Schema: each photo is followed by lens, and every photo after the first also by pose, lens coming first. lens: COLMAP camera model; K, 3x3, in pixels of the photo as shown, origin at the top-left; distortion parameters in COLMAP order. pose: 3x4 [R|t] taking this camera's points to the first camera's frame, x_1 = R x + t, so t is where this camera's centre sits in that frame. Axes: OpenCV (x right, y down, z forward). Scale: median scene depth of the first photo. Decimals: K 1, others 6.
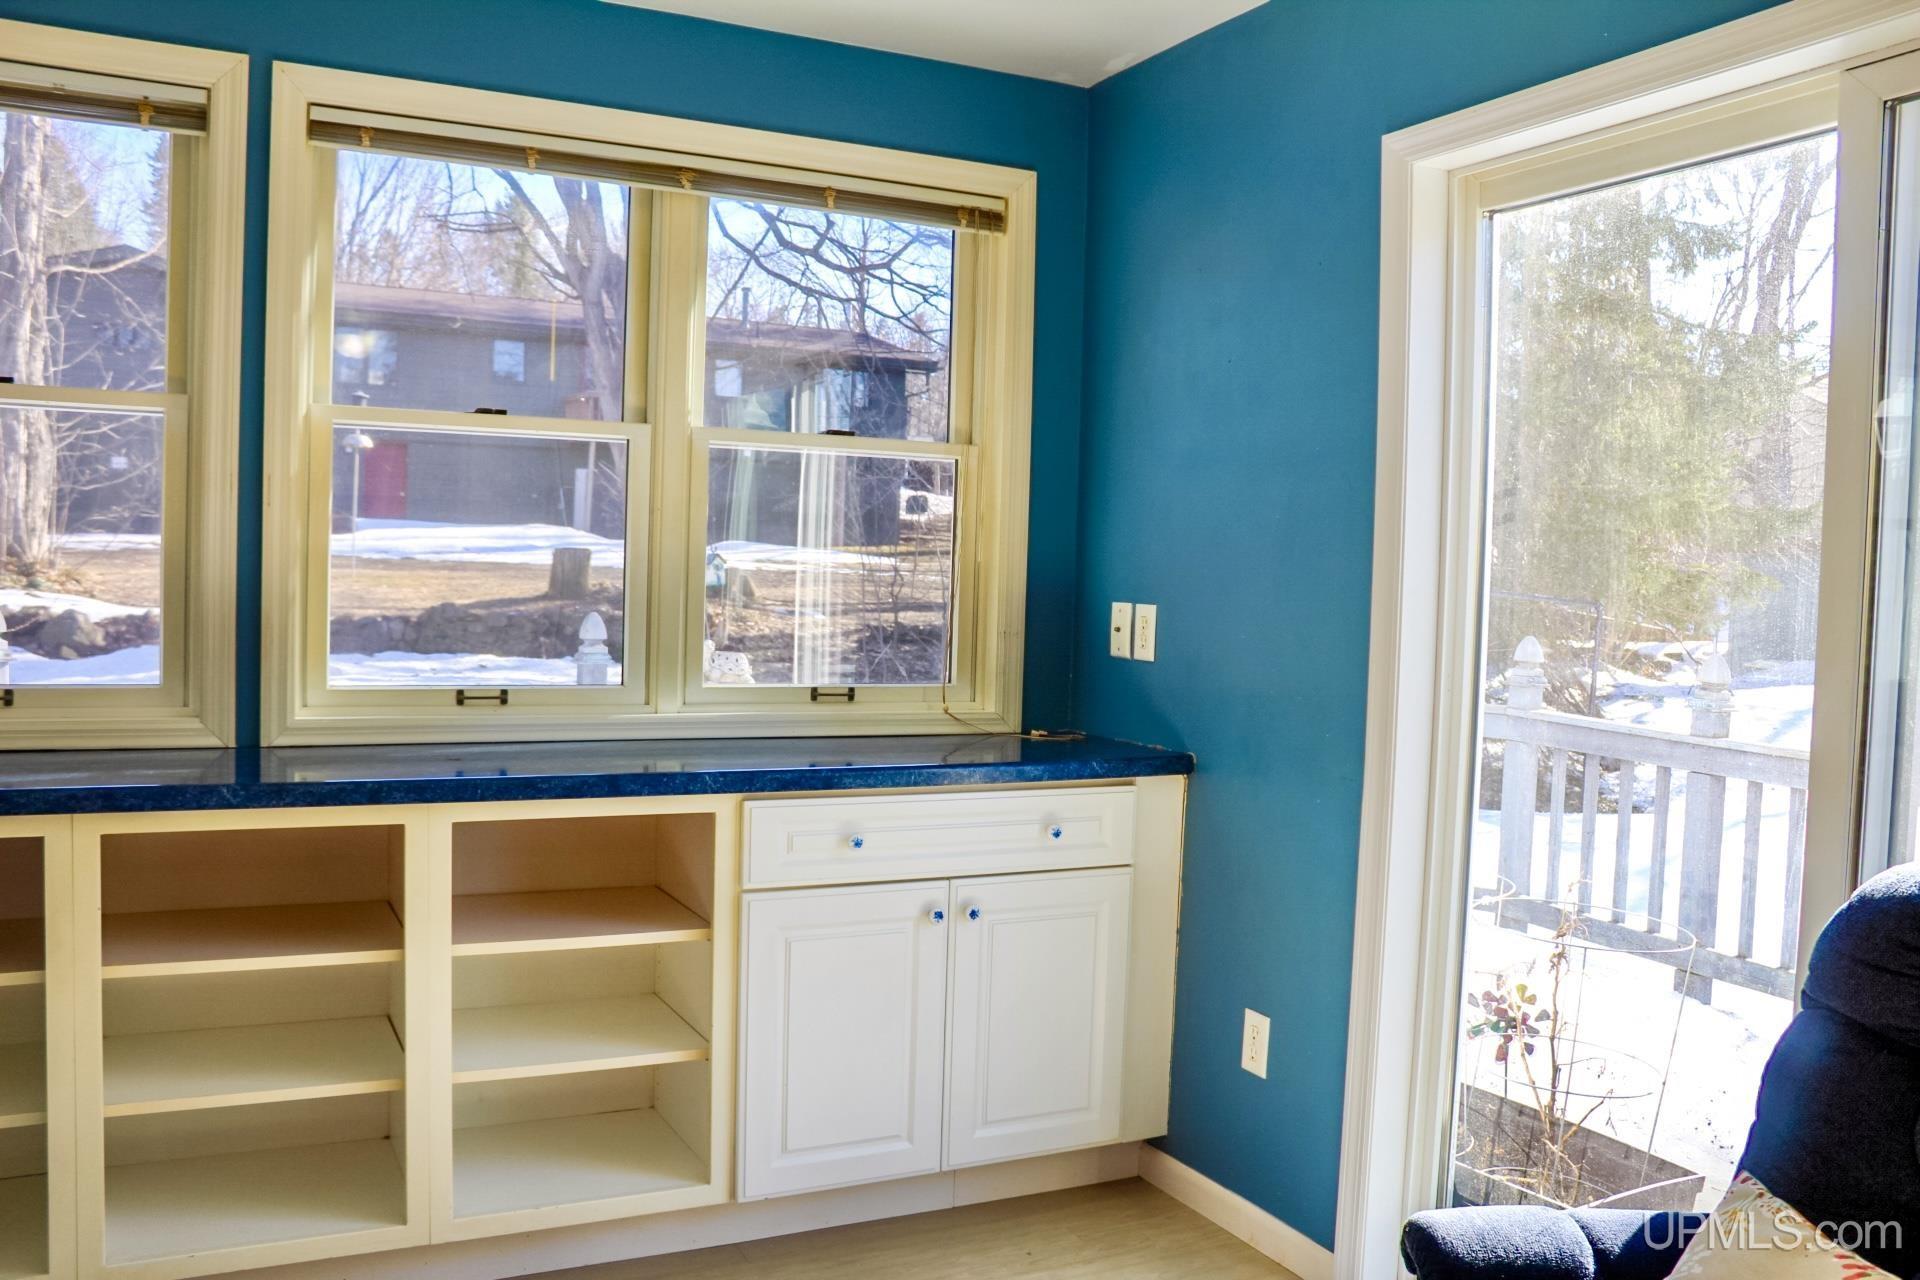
lens RADIAL K [[1594.1, 0, 962.0], [0, 1594.1, 639.7], [0, 0, 1]] dist [-0.155727, 0.124015]
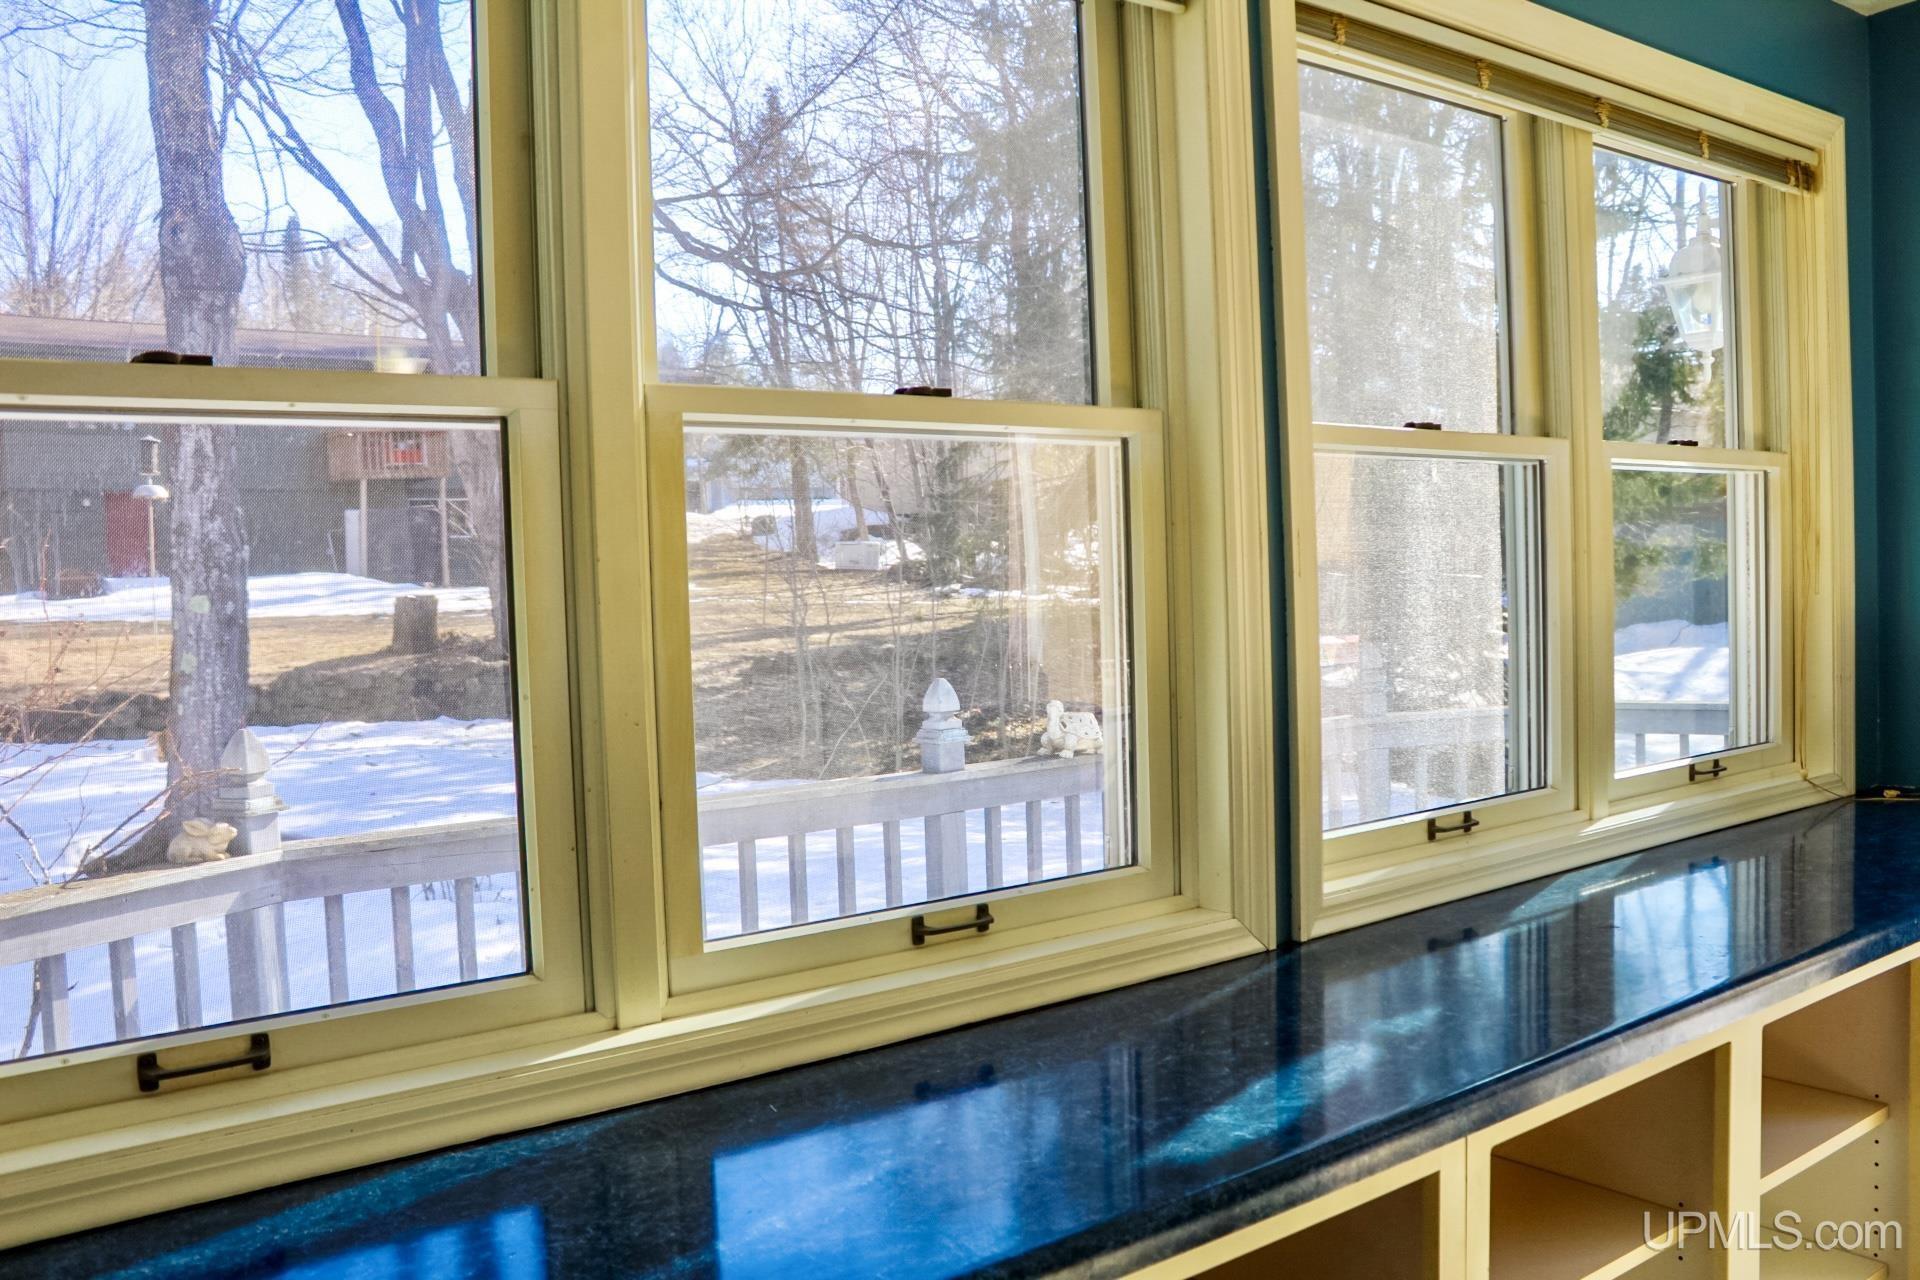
lens RADIAL K [[1594.1, 0, 960.8], [0, 1594.1, 661.0], [0, 0, 1]] dist [-0.155727, 0.124015]
pose [[0.981079, -0.071394, 0.179963, -0.119425], [0.070269, 0.997448, 0.012632, -0.011614], [-0.180406, 0.000253, 0.983592, 0.062404]]
